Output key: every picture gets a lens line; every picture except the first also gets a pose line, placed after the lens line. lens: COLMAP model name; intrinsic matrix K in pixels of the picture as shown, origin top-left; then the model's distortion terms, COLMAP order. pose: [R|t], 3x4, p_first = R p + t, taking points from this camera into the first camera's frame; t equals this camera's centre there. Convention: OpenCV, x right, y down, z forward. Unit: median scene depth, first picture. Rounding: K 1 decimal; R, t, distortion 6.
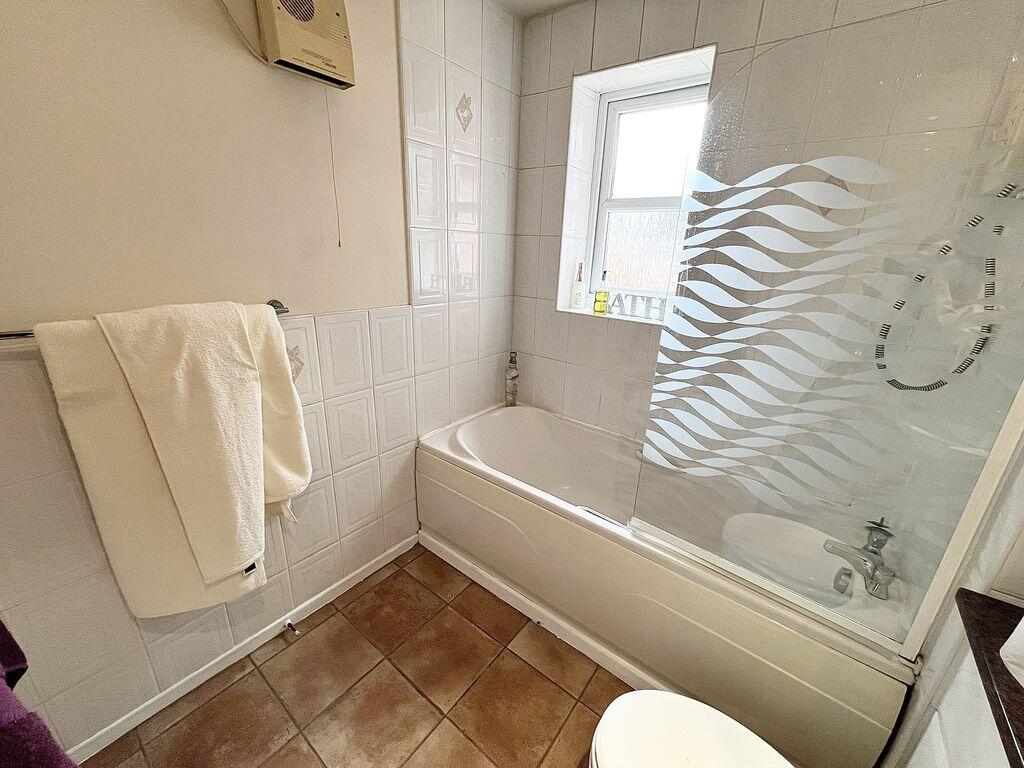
lens RADIAL K [[409.3, 0, 512.0], [0, 409.3, 384.0], [0, 0, 1]] dist [-0.000088, -0.000203]
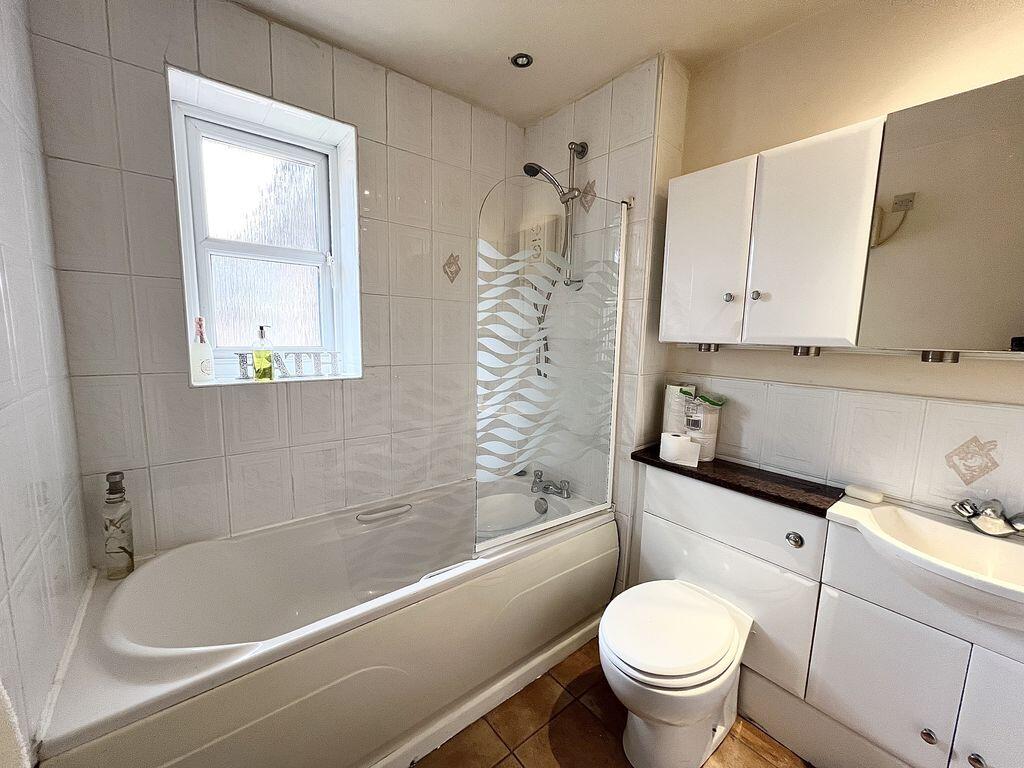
lens RADIAL K [[409.3, 0, 512.0], [0, 409.3, 384.0], [0, 0, 1]] dist [-0.000088, -0.000203]
pose [[0.232041, -0.156060, 0.960105, -0.445947], [0.296506, 0.951419, 0.082987, -0.091464], [-0.926413, 0.265421, 0.267040, 0.366140]]
